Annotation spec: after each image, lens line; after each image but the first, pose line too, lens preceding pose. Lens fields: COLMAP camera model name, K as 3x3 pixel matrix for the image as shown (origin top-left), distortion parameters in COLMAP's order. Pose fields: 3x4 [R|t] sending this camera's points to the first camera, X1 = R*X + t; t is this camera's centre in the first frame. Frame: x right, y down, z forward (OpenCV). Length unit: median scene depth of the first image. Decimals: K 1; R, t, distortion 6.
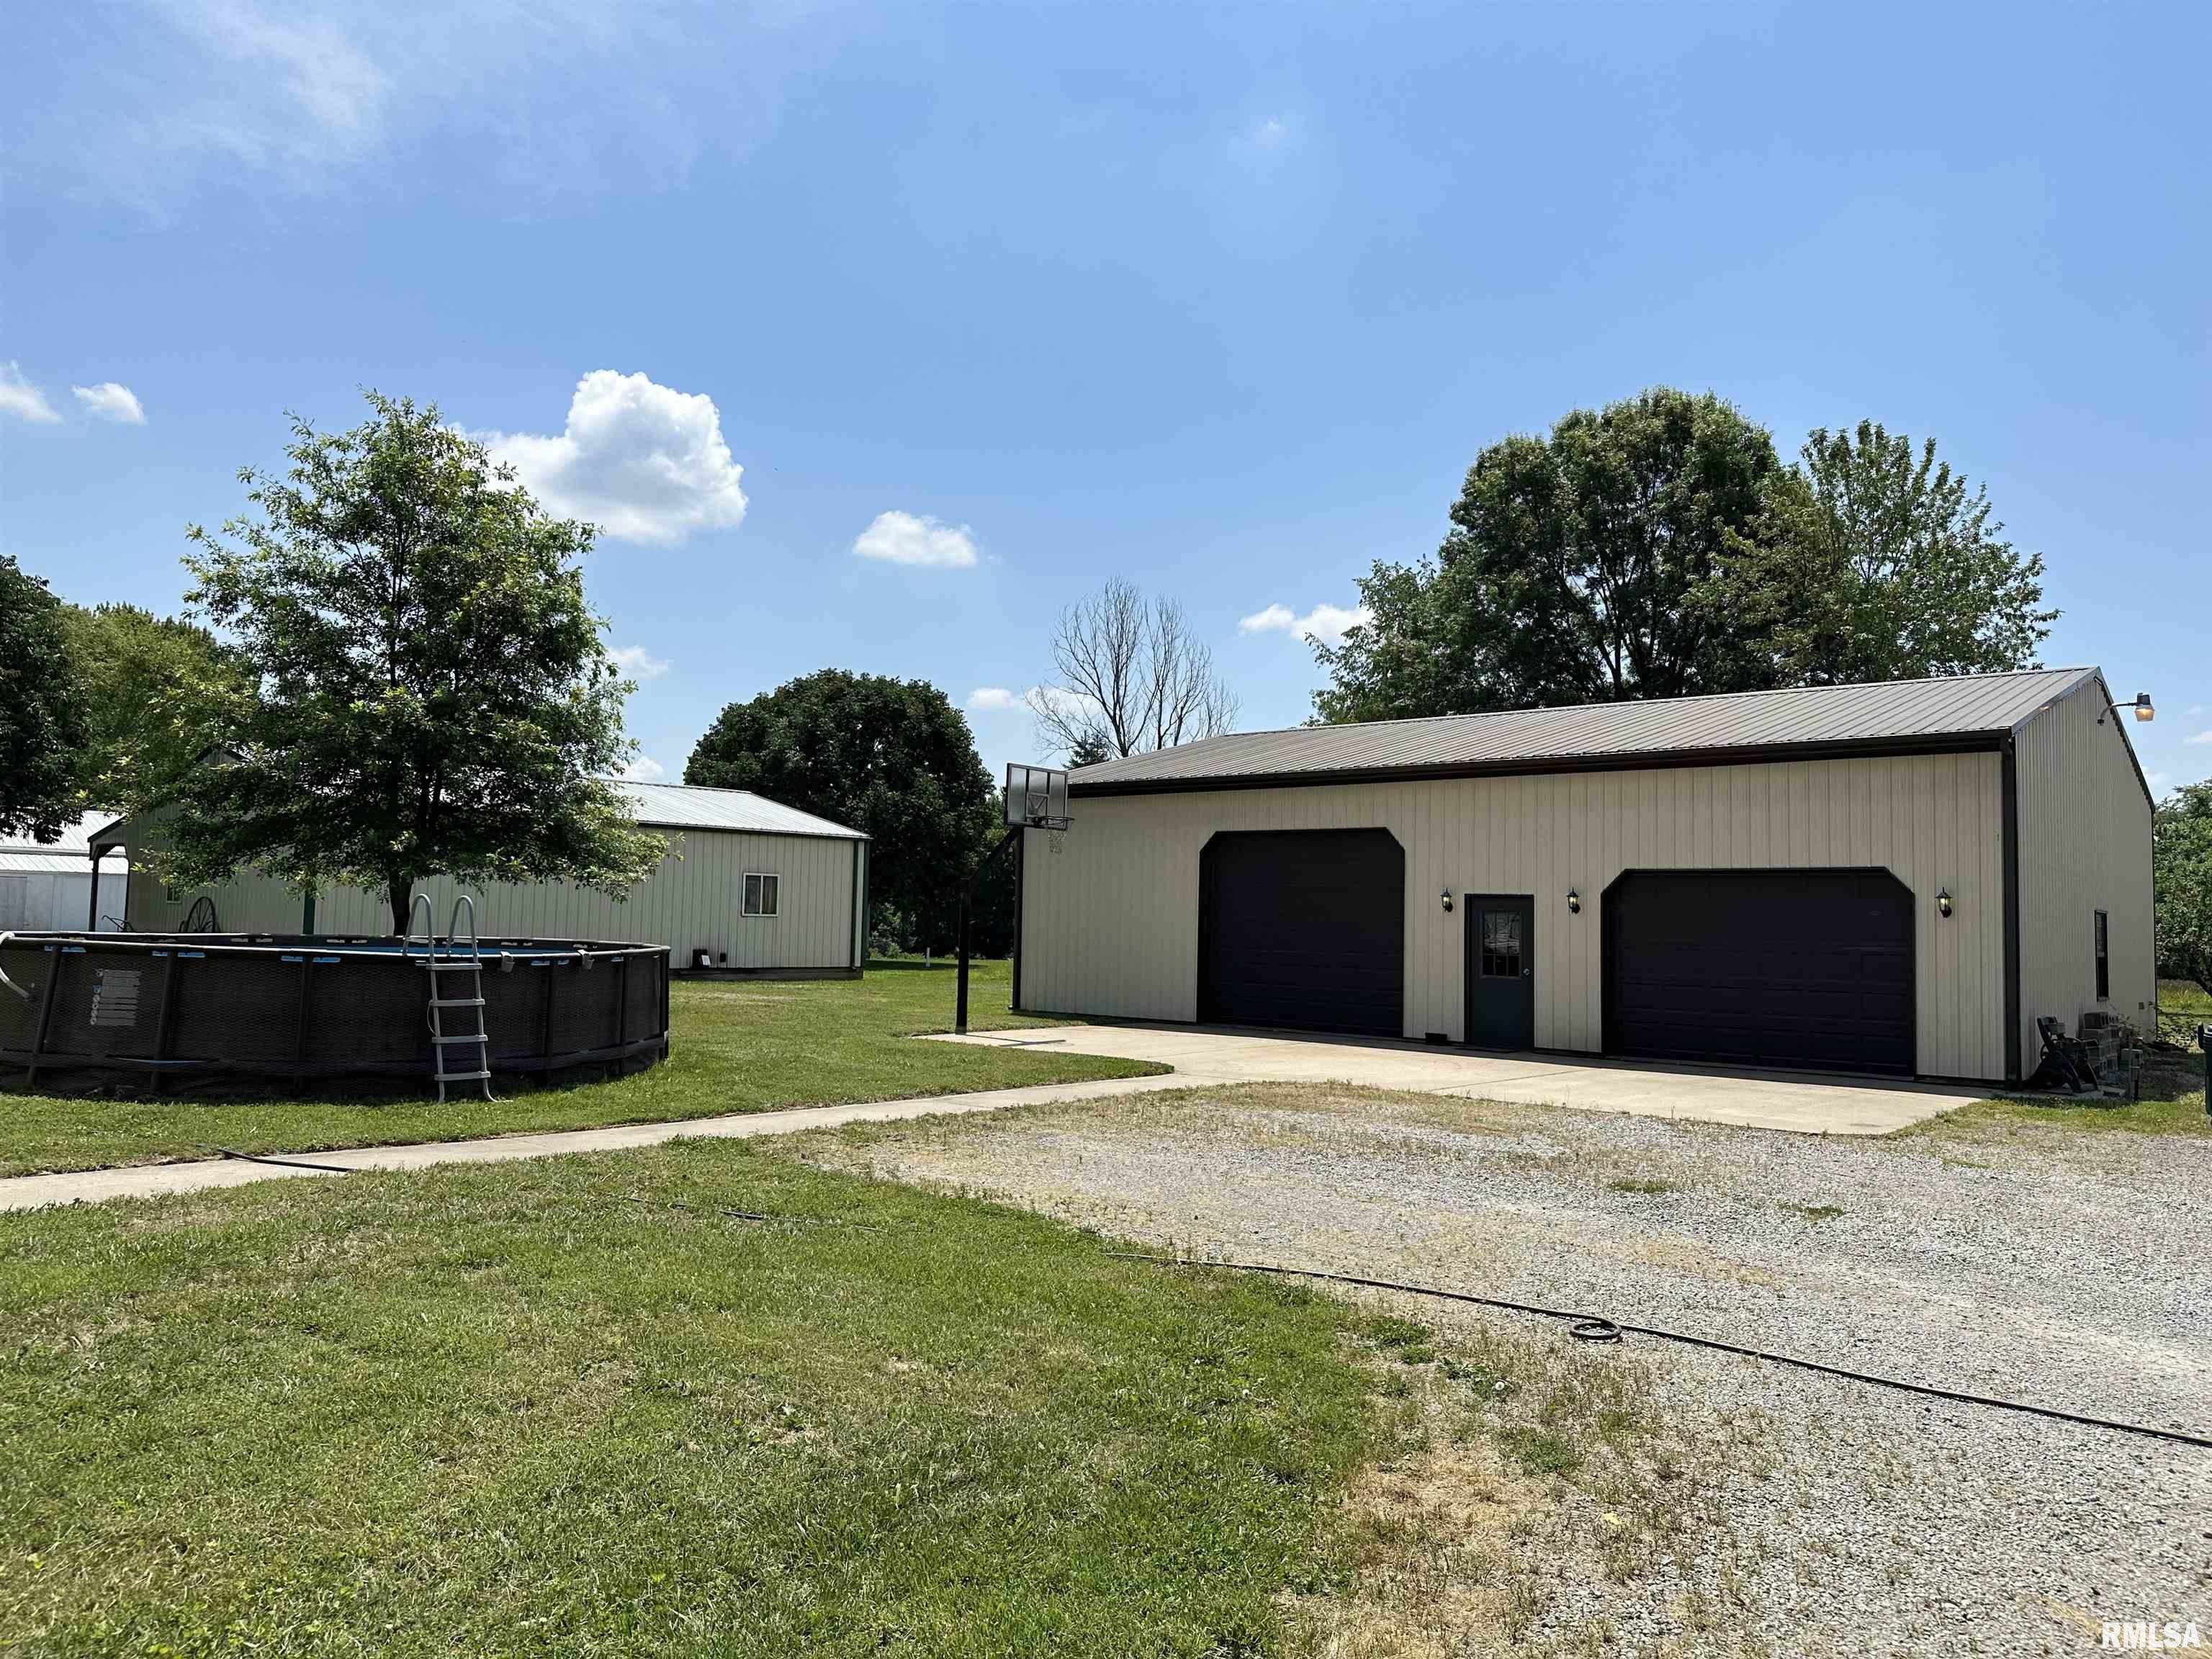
lens RADIAL K [[1560.8, 0, 1116.4], [0, 1560.8, 830.0], [0, 0, 1]] dist [0.155815, -0.272346]
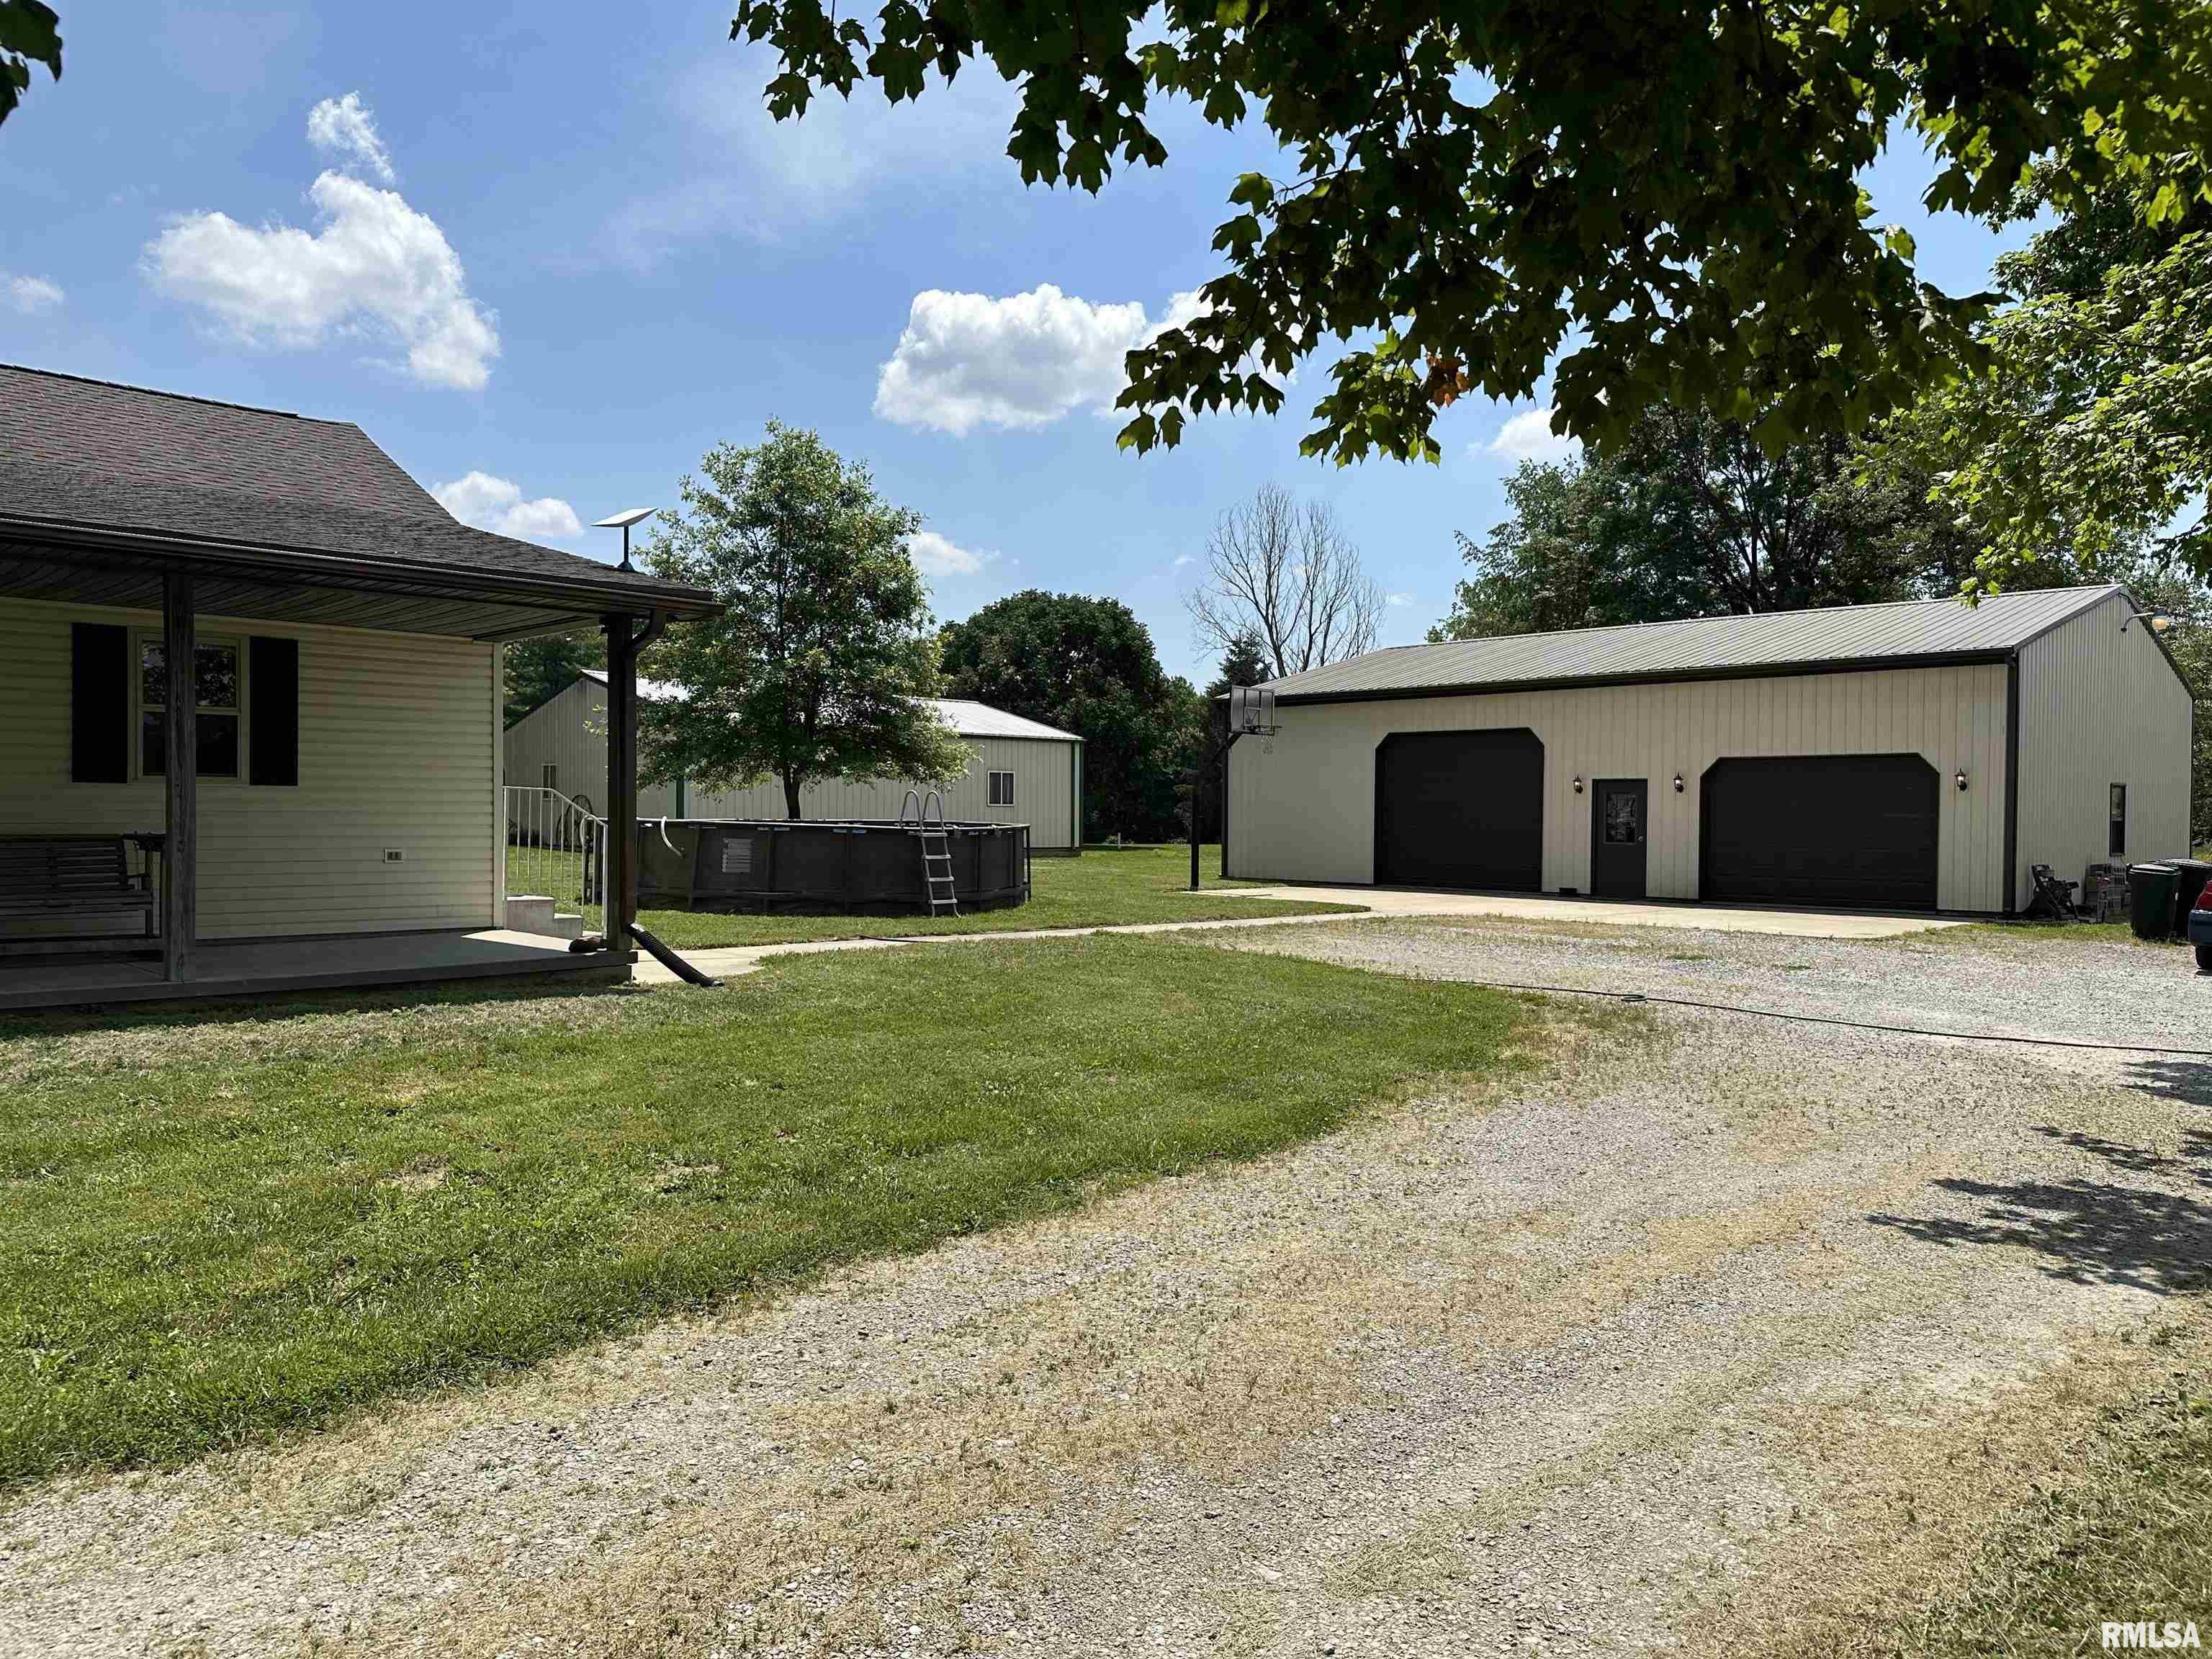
lens RADIAL K [[1560.8, 0, 1116.4], [0, 1560.8, 830.0], [0, 0, 1]] dist [0.155815, -0.272346]
pose [[0.996213, -0.012275, -0.086081, -0.033230], [0.018292, 0.997417, 0.069459, -0.008916], [0.085006, -0.070770, 0.993864, -0.194785]]
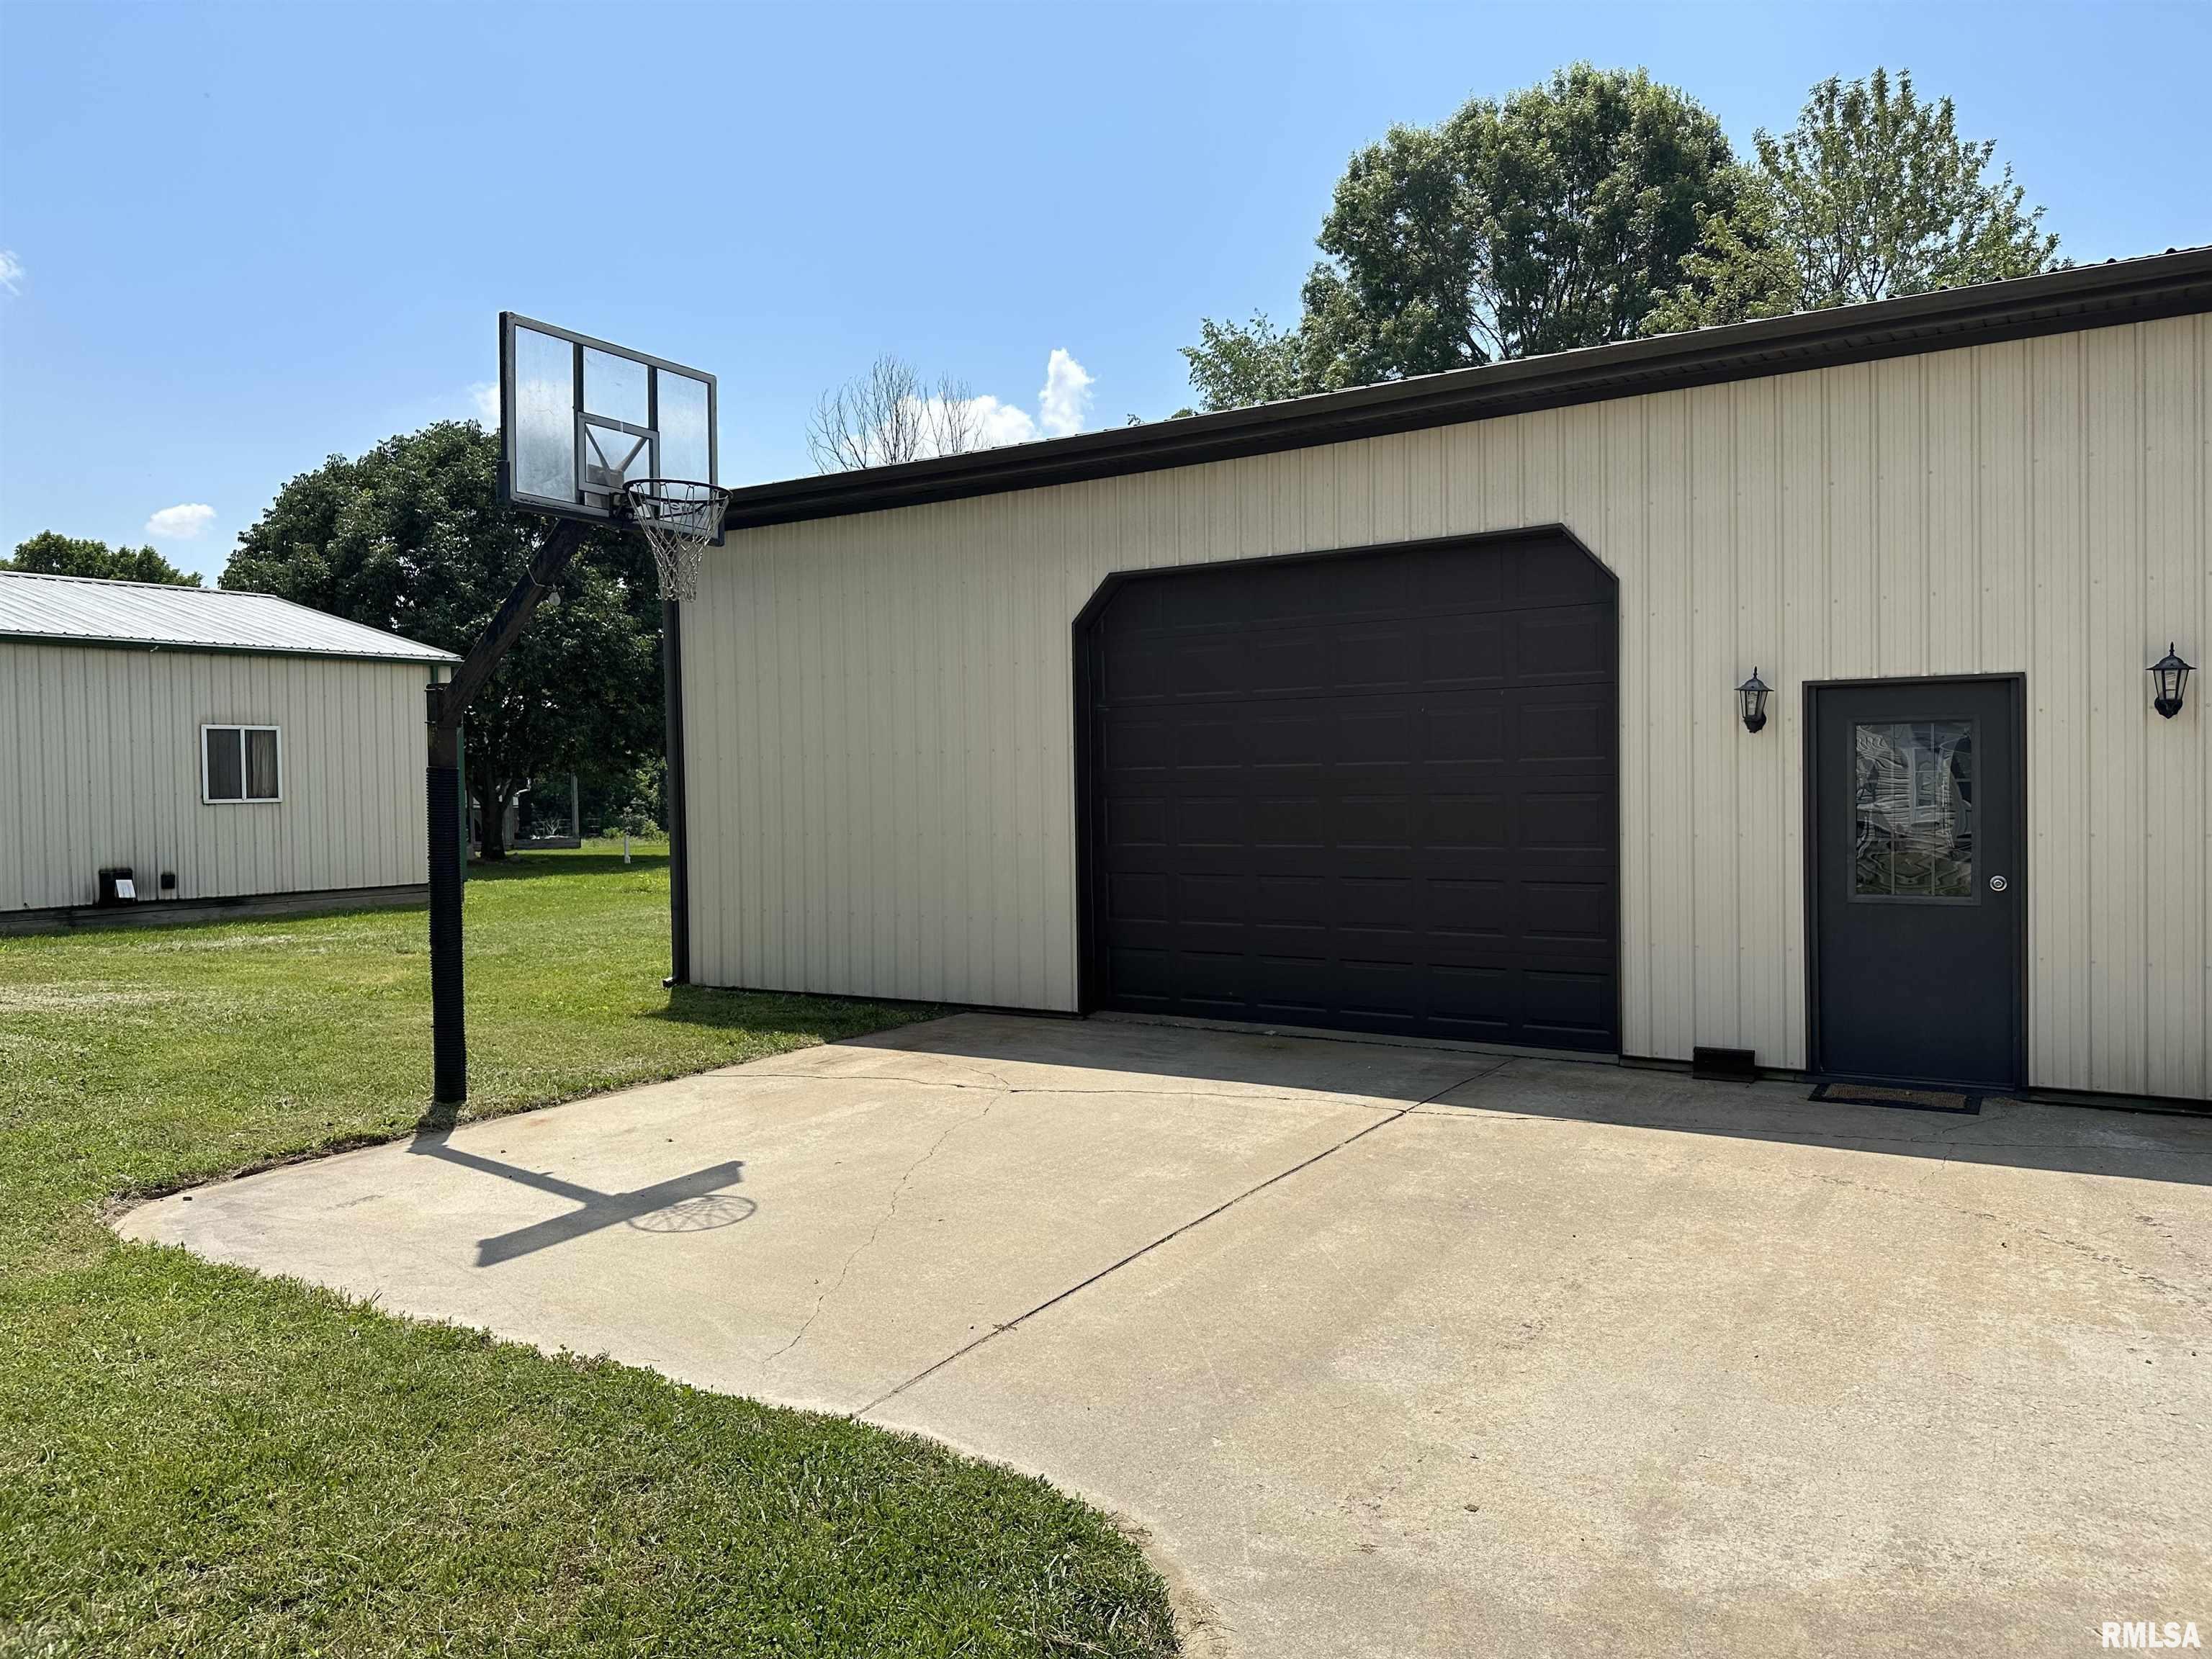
lens RADIAL K [[1560.8, 0, 1116.4], [0, 1560.8, 830.0], [0, 0, 1]] dist [0.155815, -0.272346]
pose [[0.990799, -0.043913, 0.128020, 0.005087], [0.032162, 0.995197, 0.092459, 0.022461], [-0.131466, -0.087491, 0.987452, 0.406148]]
